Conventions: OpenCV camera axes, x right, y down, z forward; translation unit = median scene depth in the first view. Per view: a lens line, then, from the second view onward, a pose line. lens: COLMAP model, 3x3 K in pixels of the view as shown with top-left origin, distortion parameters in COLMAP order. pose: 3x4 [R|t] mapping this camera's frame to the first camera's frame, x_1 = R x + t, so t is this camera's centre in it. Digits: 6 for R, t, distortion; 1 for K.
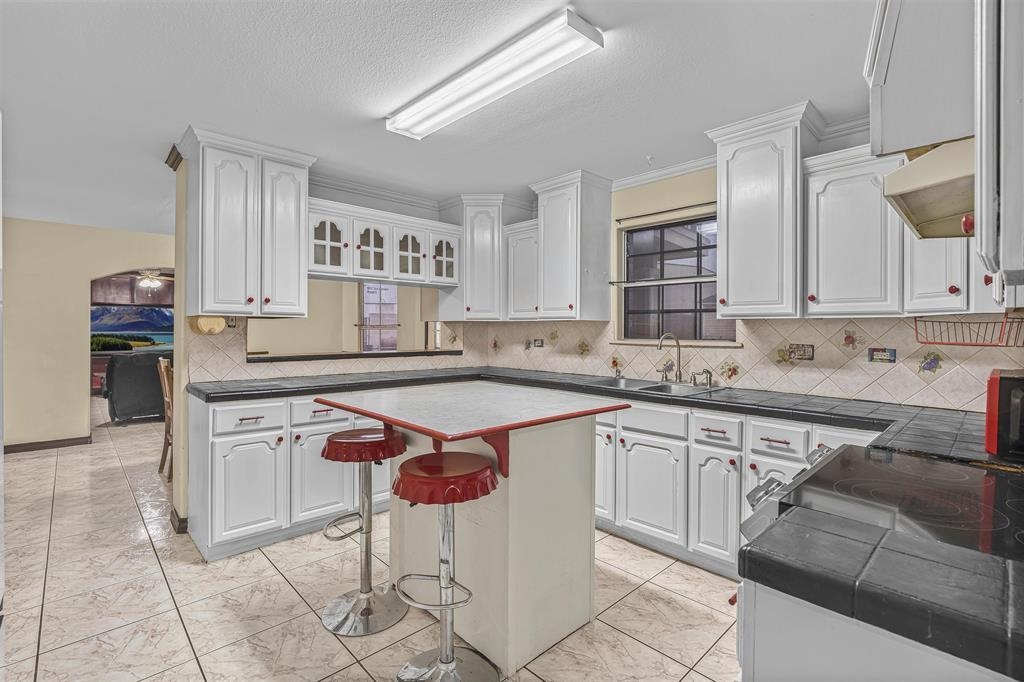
lens RADIAL K [[468.0, 0, 514.7], [0, 468.0, 333.3], [0, 0, 1]] dist [-0.008308, 0.000678]
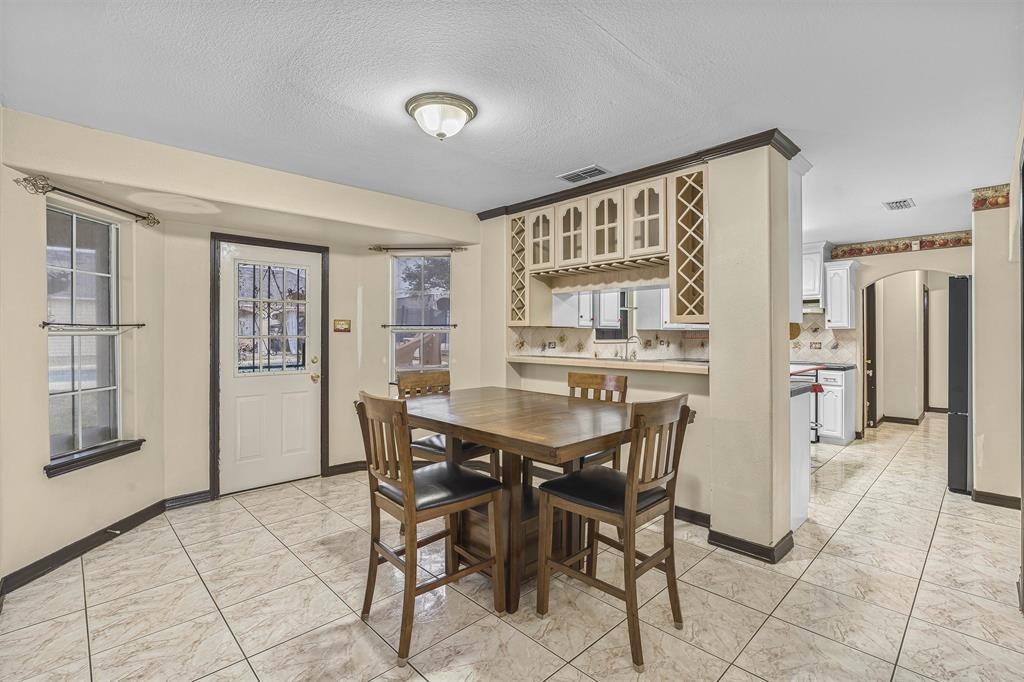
lens RADIAL K [[468.0, 0, 512.3], [0, 468.0, 335.3], [0, 0, 1]] dist [-0.008308, 0.000678]
pose [[-0.009330, -0.006474, 0.999936, -1.372230], [0.008243, 0.999945, 0.006551, -0.016363], [-0.999923, 0.008303, -0.009276, 1.293699]]
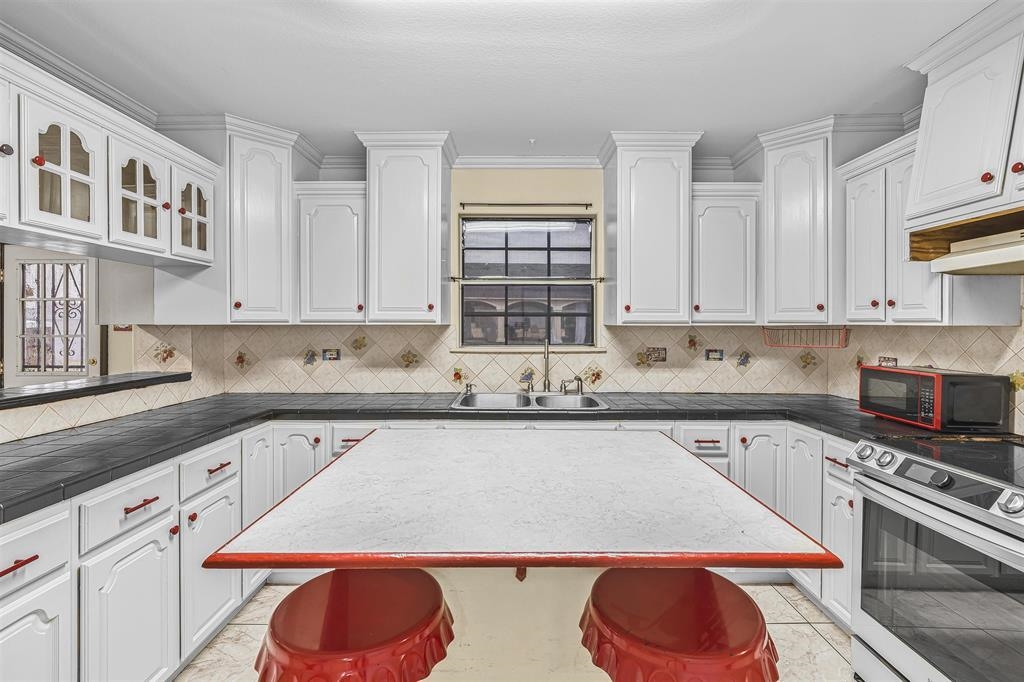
lens RADIAL K [[468.0, 0, 502.4], [0, 468.0, 324.5], [0, 0, 1]] dist [-0.008308, 0.000678]
pose [[0.692552, -0.006607, 0.721338, -0.327917], [0.010290, 0.999947, -0.000720, -0.025383], [-0.721295, 0.007921, 0.692583, 0.365417]]
